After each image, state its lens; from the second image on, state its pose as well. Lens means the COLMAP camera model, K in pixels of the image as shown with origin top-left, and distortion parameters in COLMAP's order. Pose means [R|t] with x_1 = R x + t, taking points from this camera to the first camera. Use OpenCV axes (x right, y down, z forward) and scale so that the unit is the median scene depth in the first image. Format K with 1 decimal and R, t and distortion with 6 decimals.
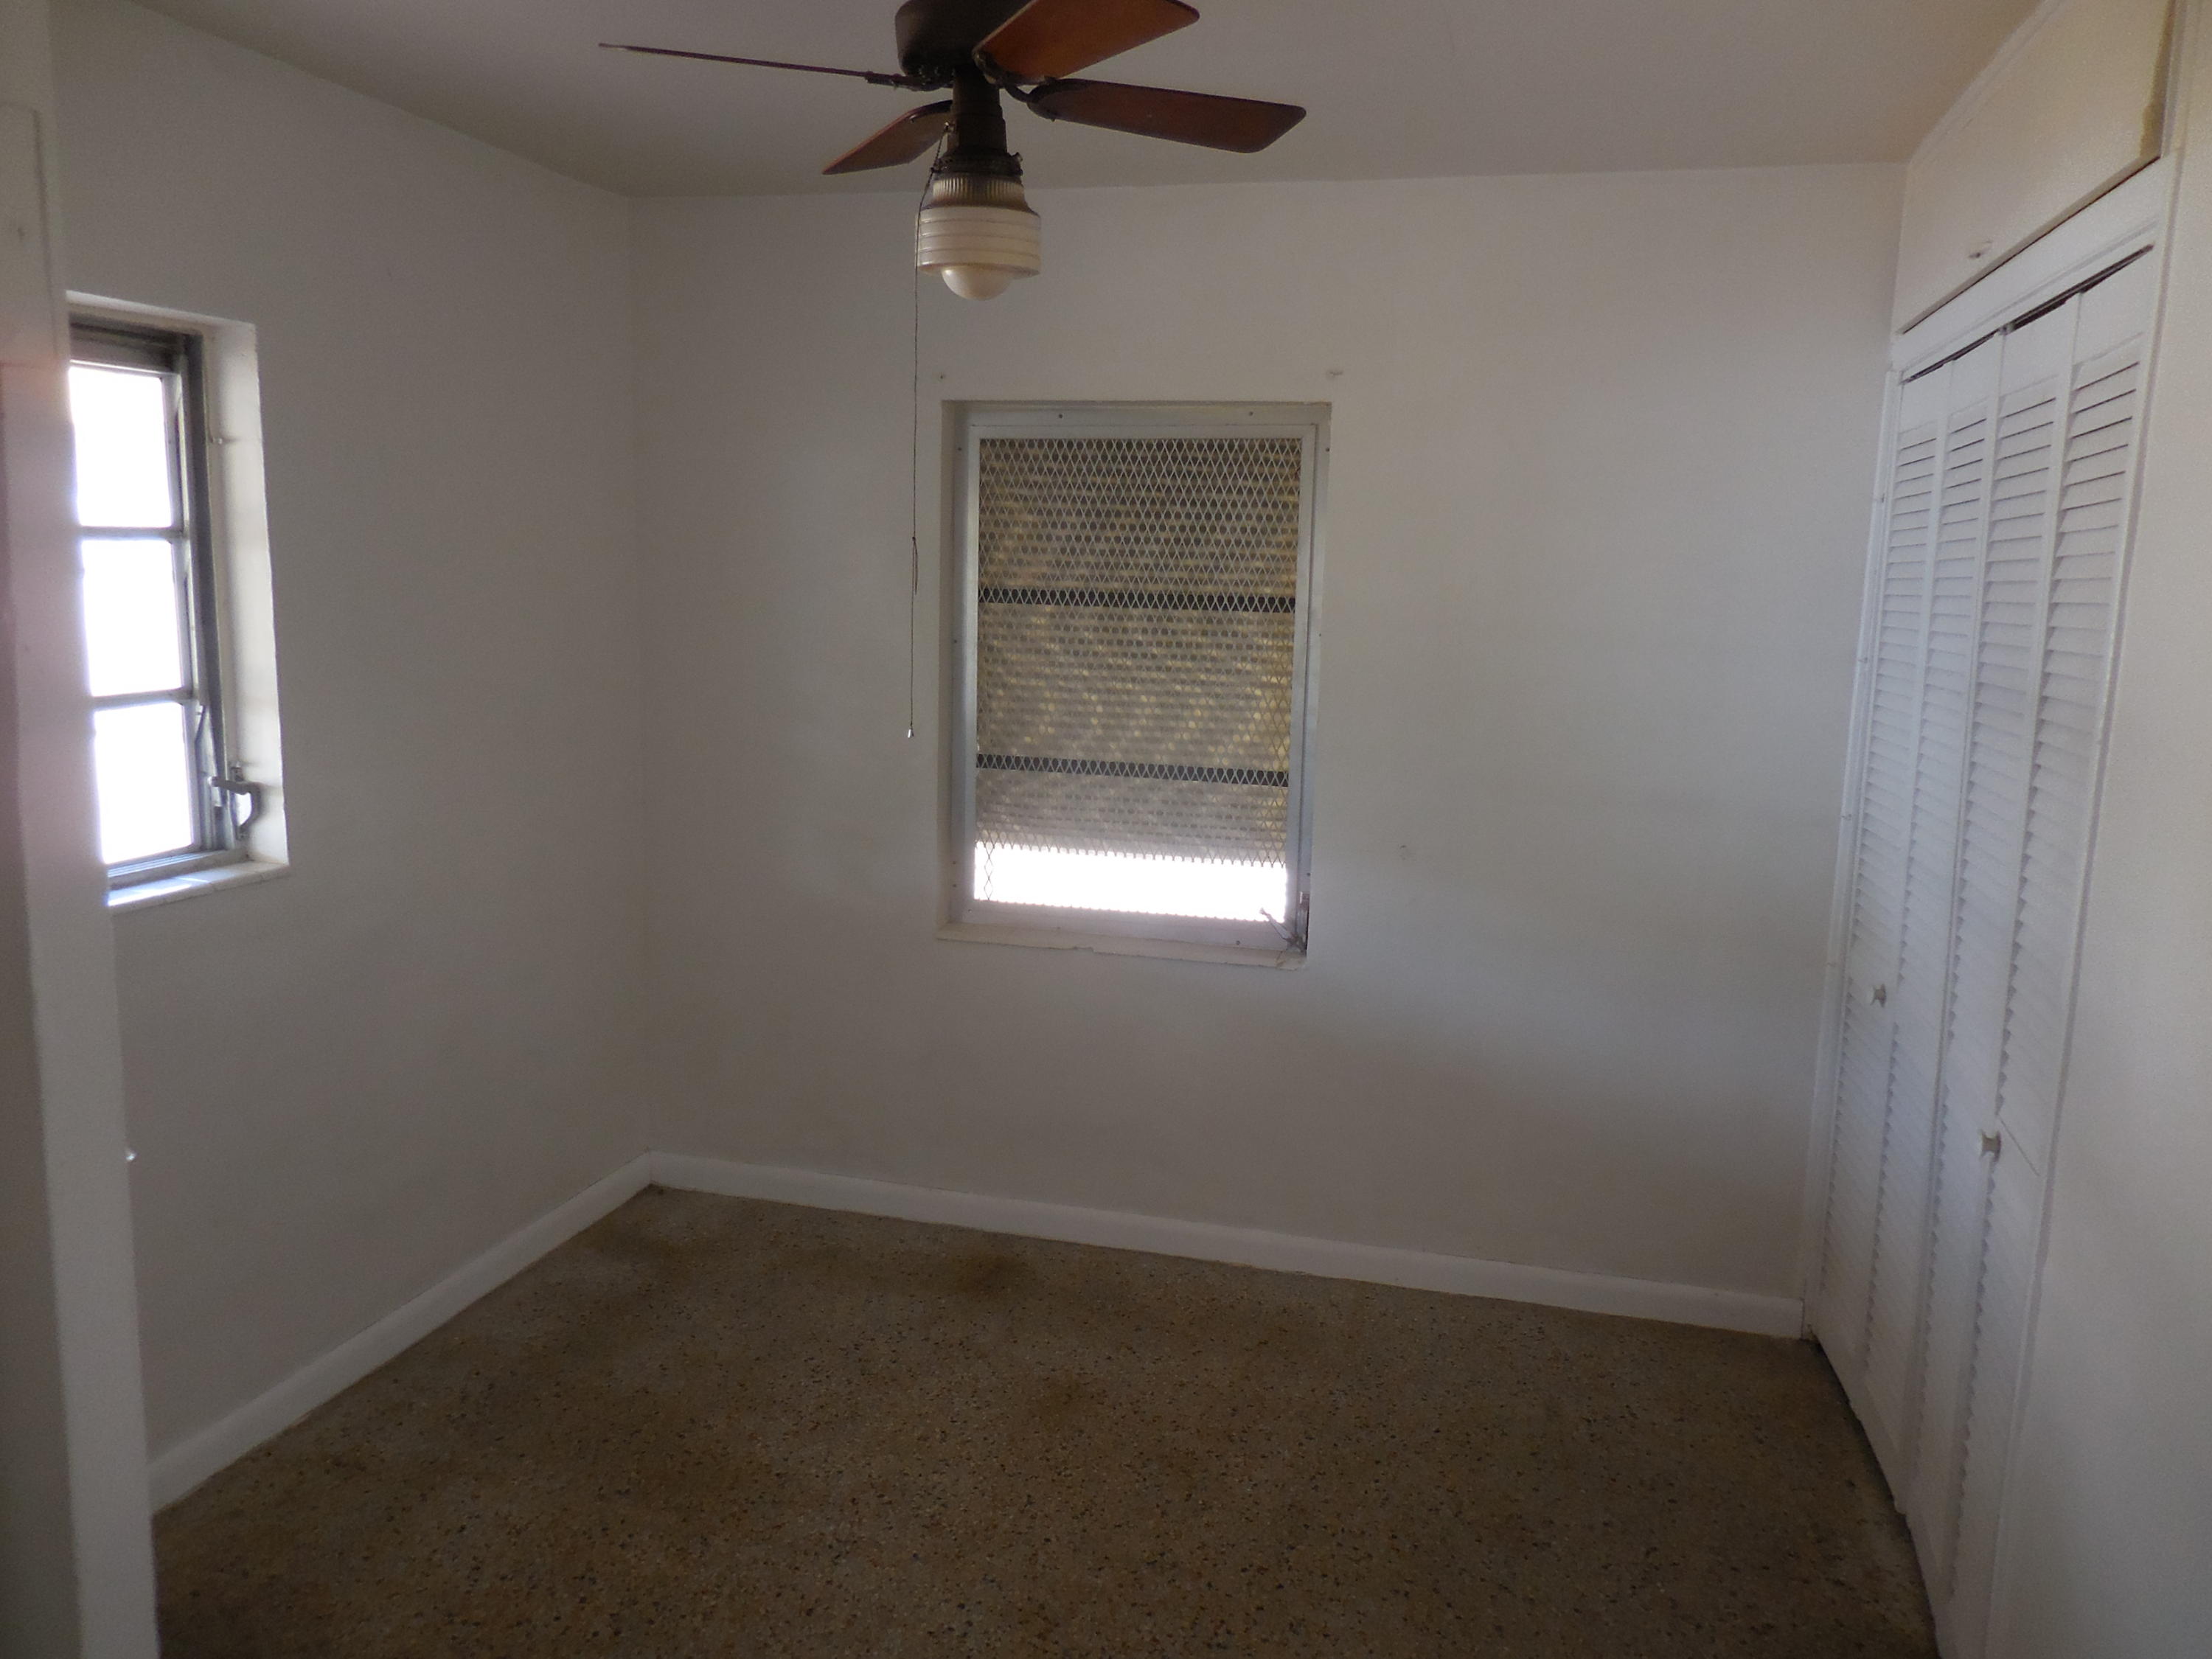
lens RADIAL K [[1682.4, 0, 1103.2], [0, 1682.4, 836.5], [0, 0, 1]] dist [-0.005740, 0.019540]
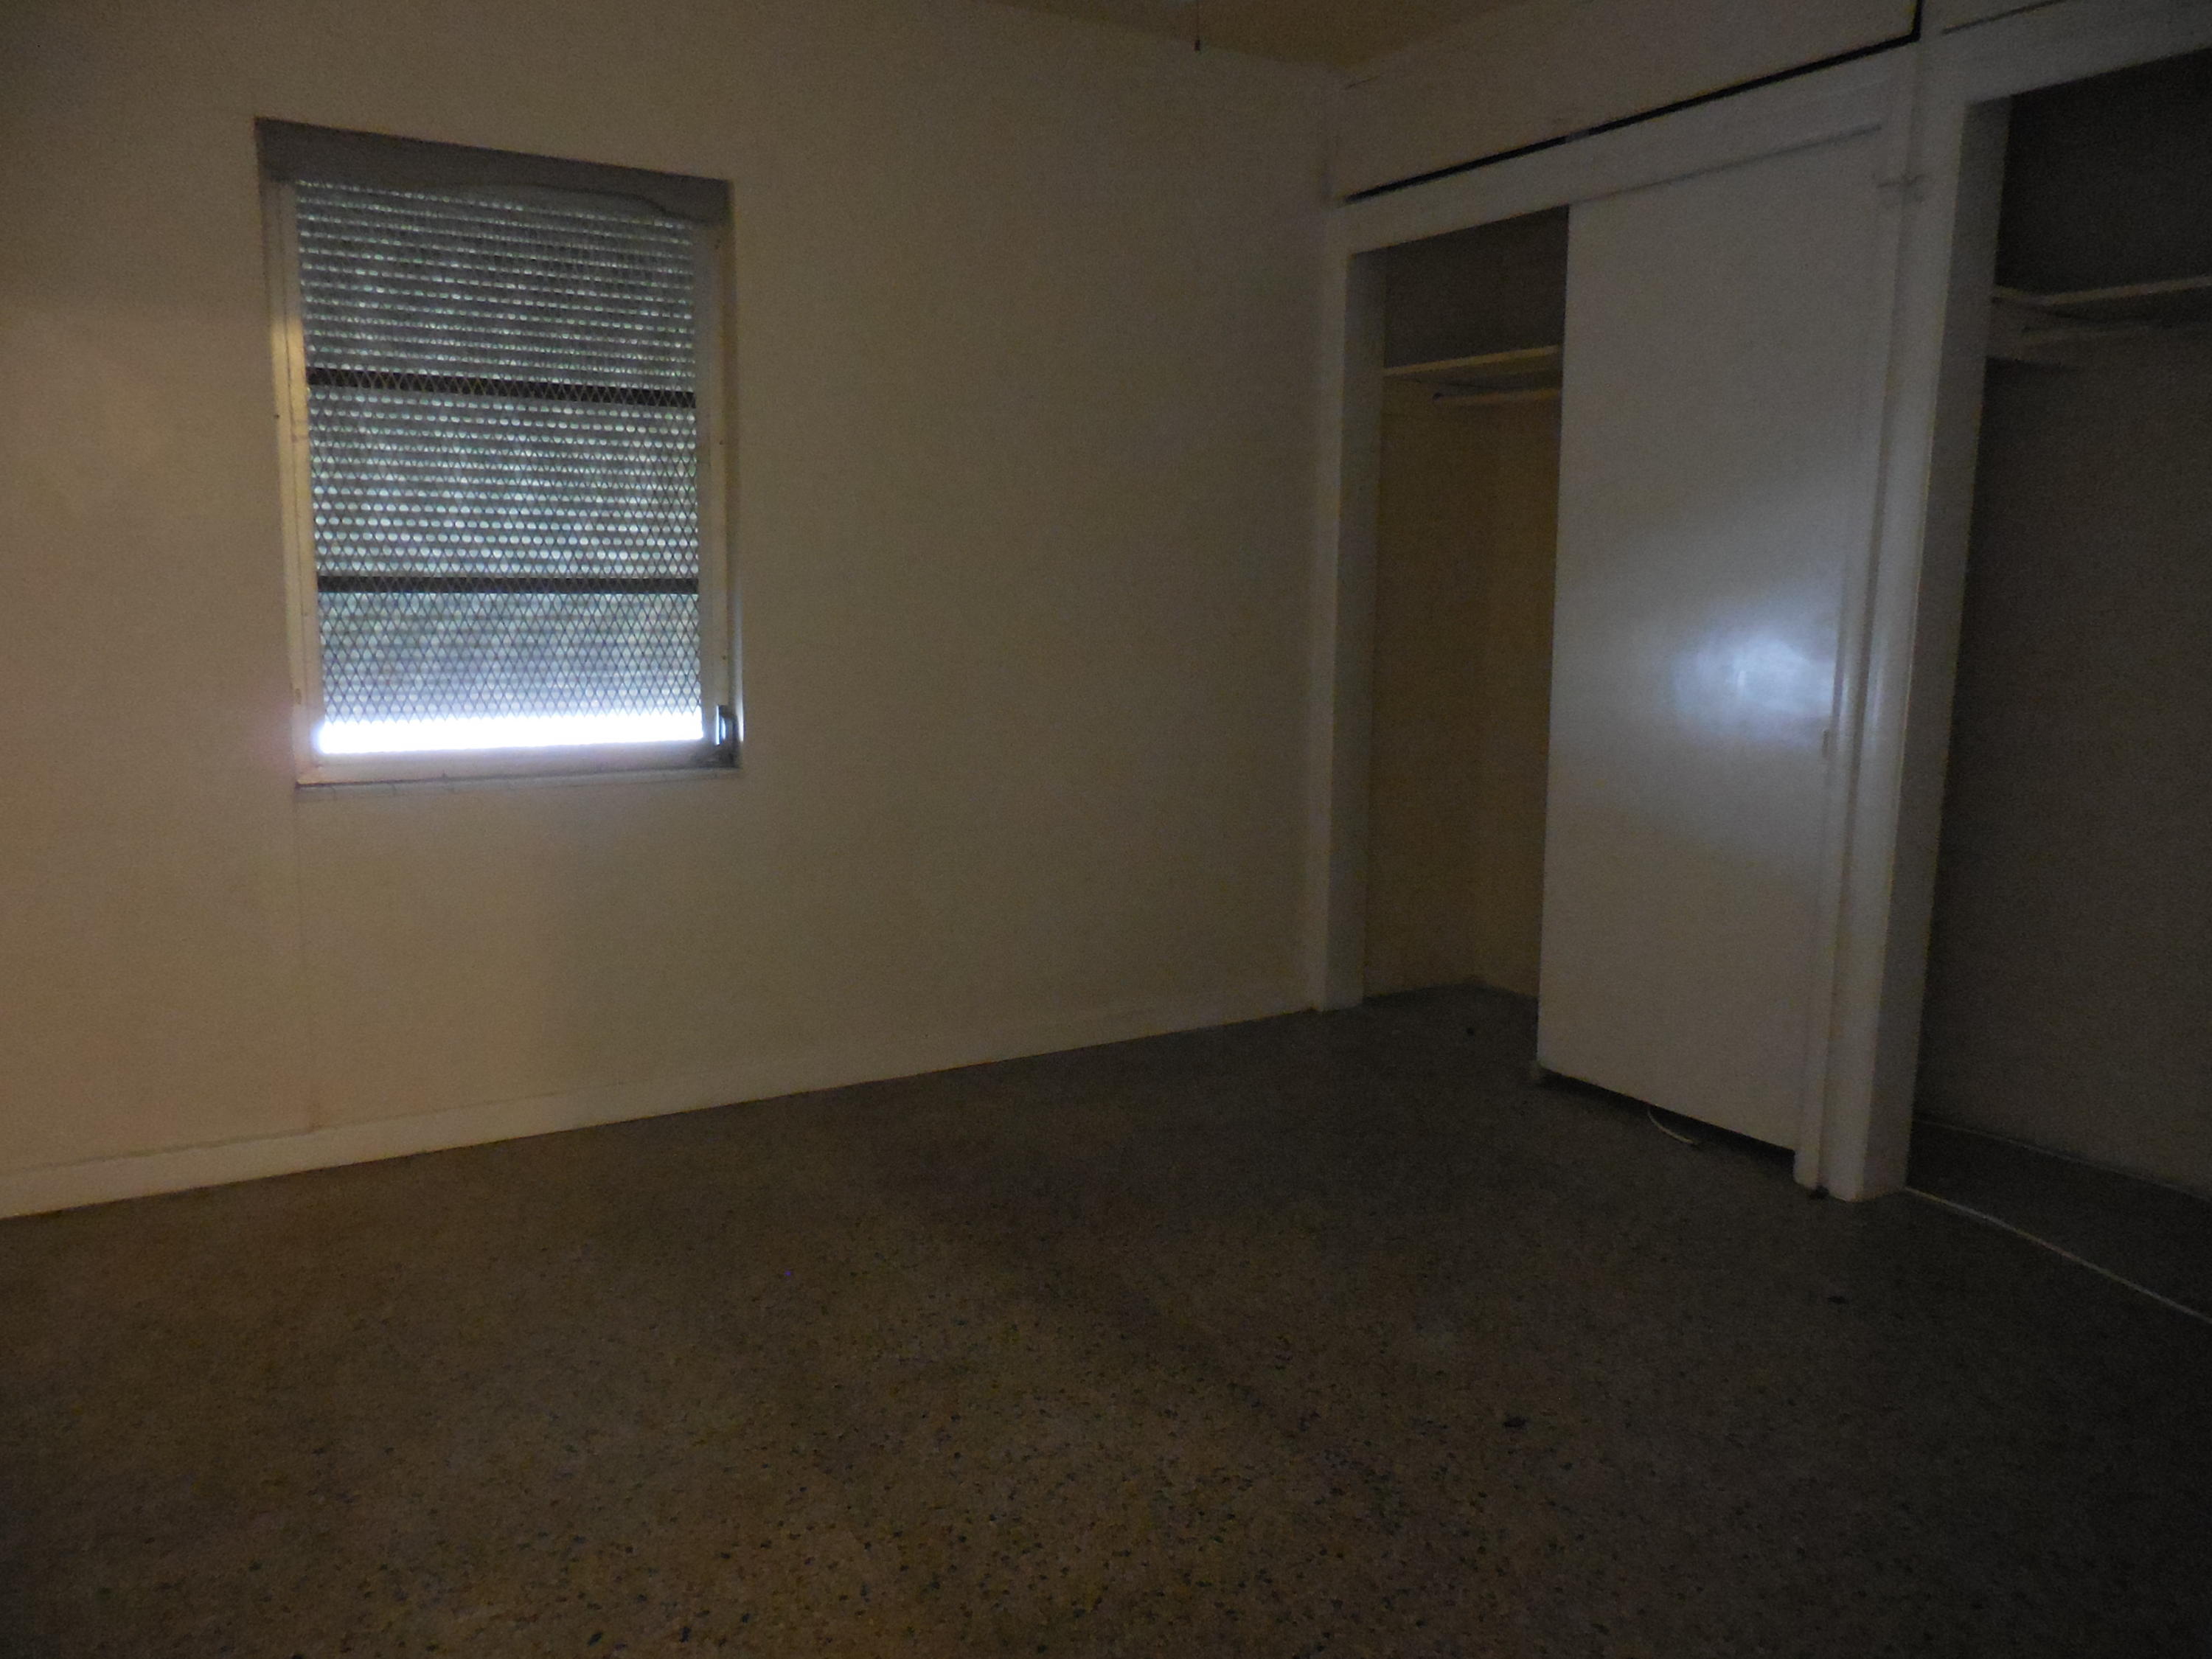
lens RADIAL K [[1682.4, 0, 1103.2], [0, 1682.4, 836.5], [0, 0, 1]] dist [-0.005740, 0.019540]
pose [[0.684974, -0.121831, 0.718309, -0.470743], [0.114083, 0.991693, 0.059411, 0.079753], [-0.719580, 0.041252, 0.693183, 0.197446]]
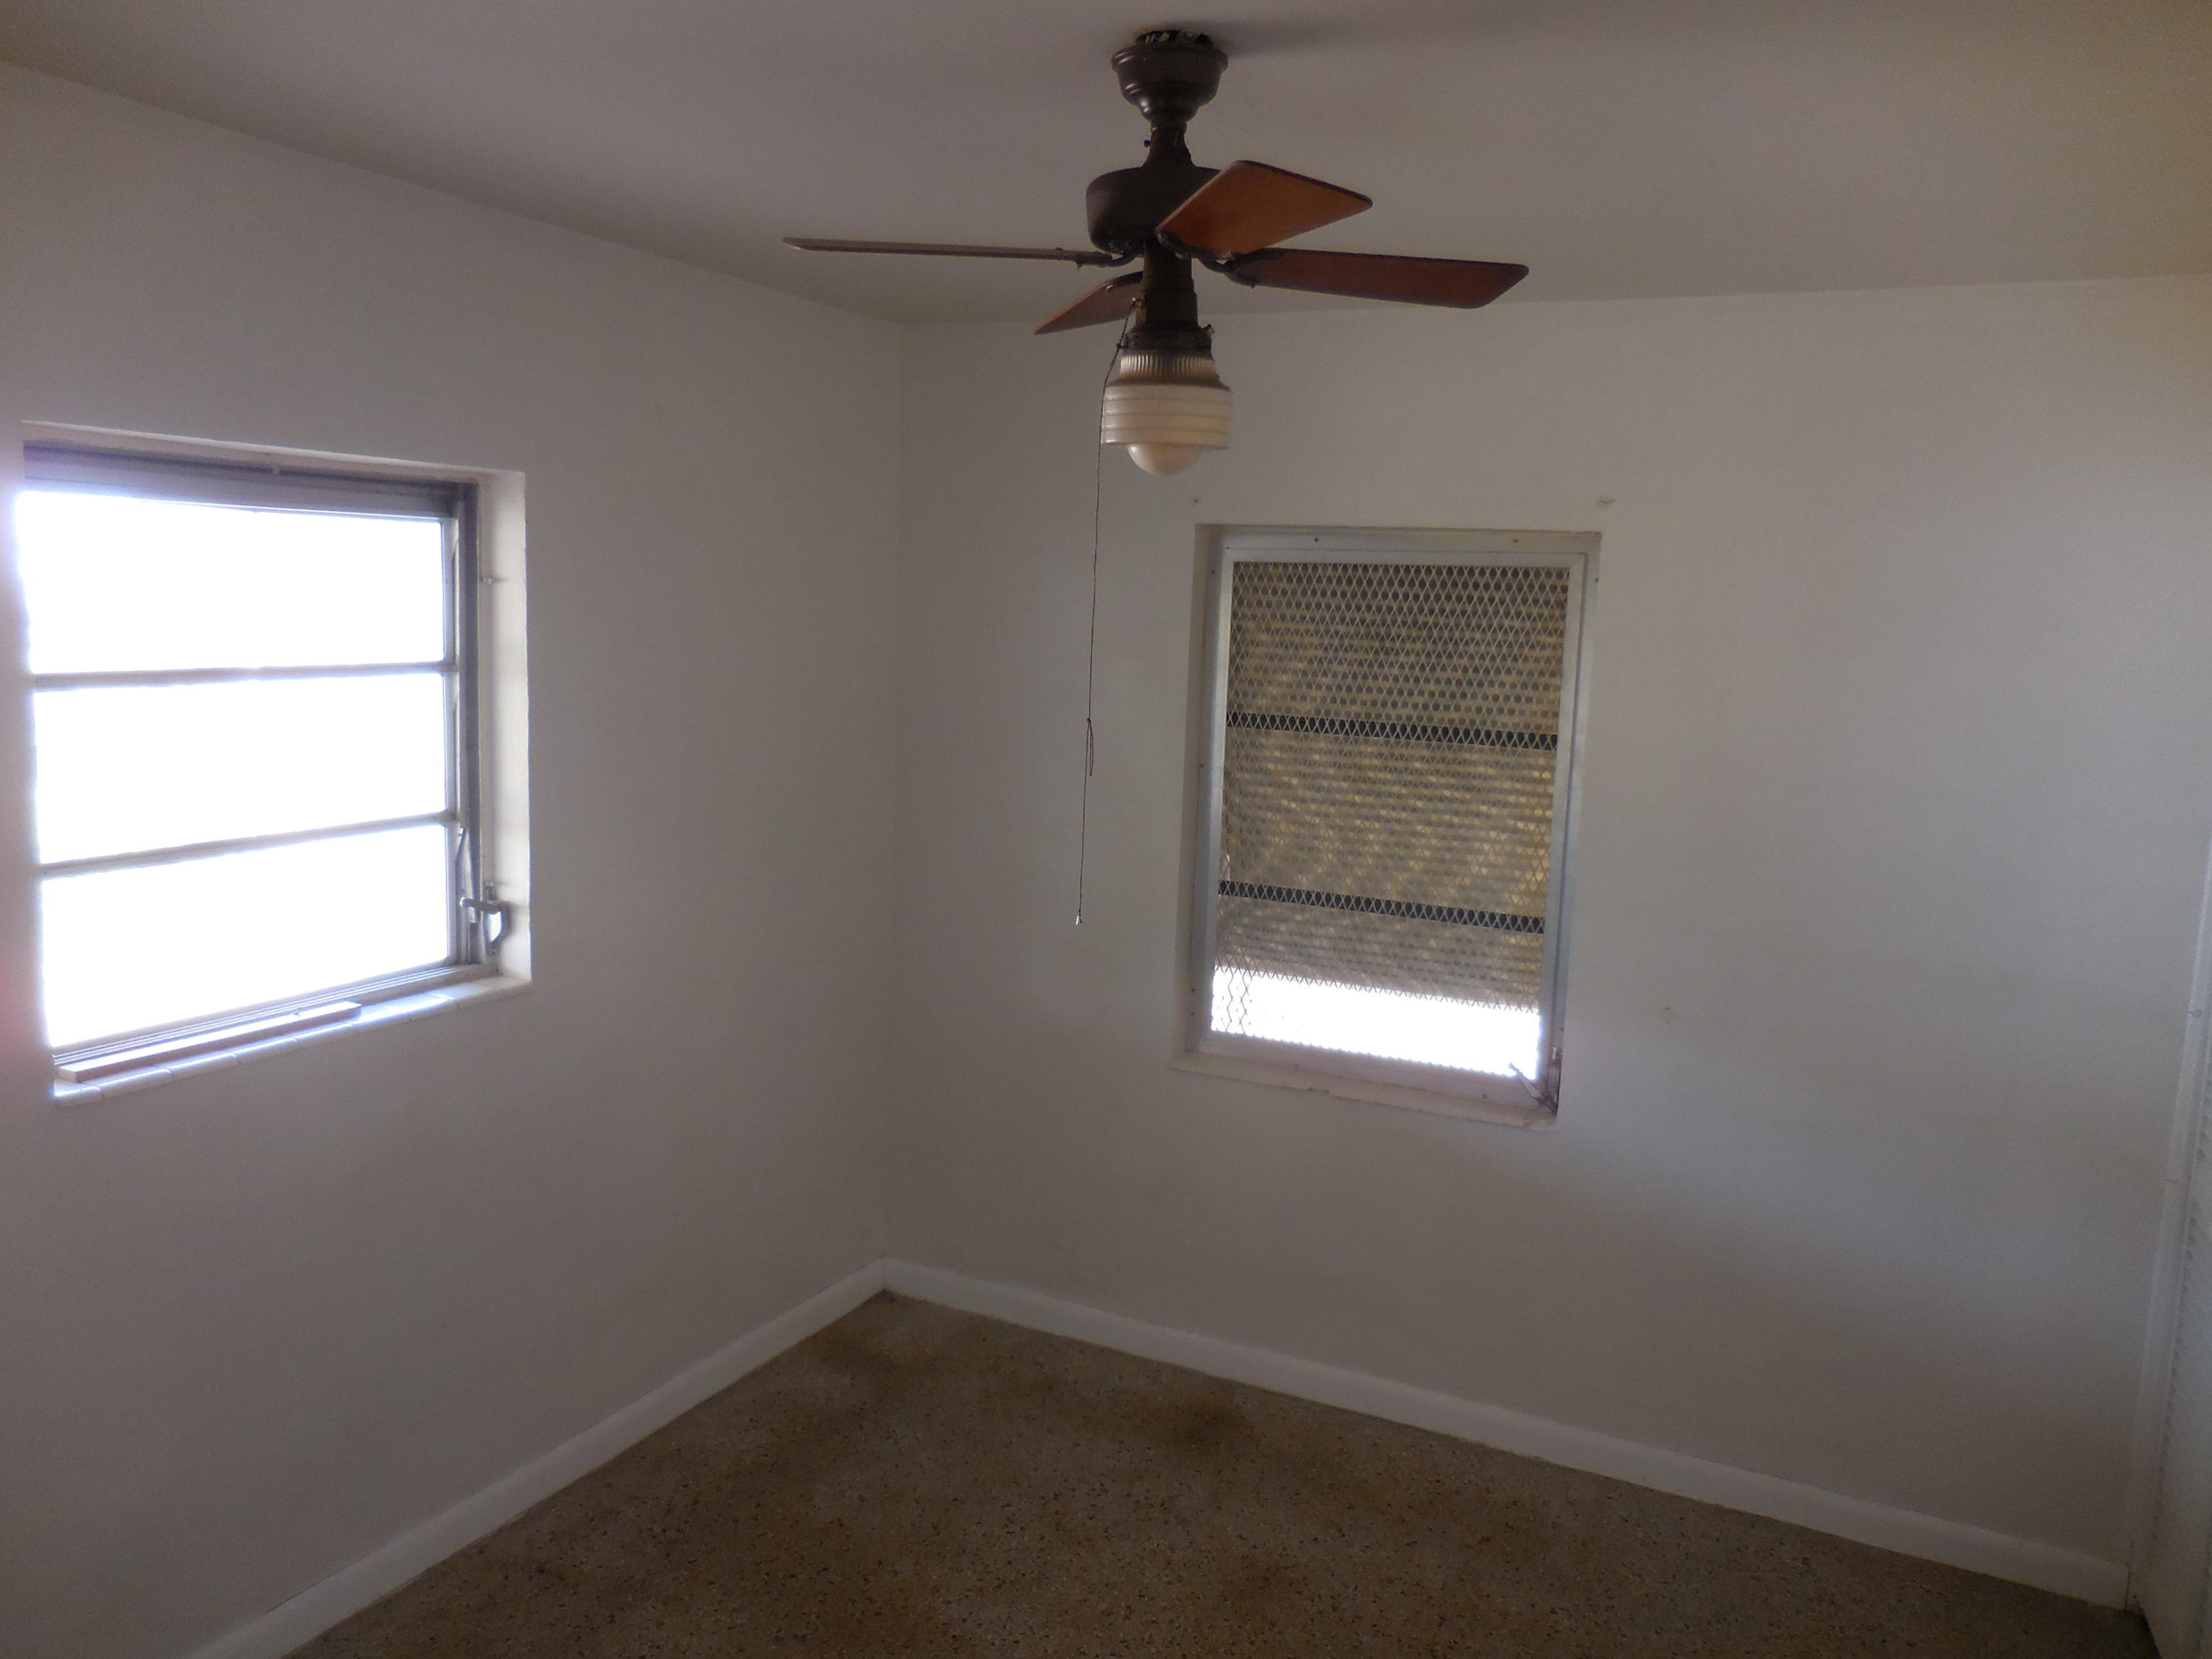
lens RADIAL K [[1682.4, 0, 1103.2], [0, 1682.4, 836.5], [0, 0, 1]] dist [-0.005740, 0.019540]
pose [[0.980692, 0.039138, -0.191605, 0.050575], [-0.045099, 0.998622, -0.026849, -0.052019], [0.190290, 0.034972, 0.981105, 0.035218]]
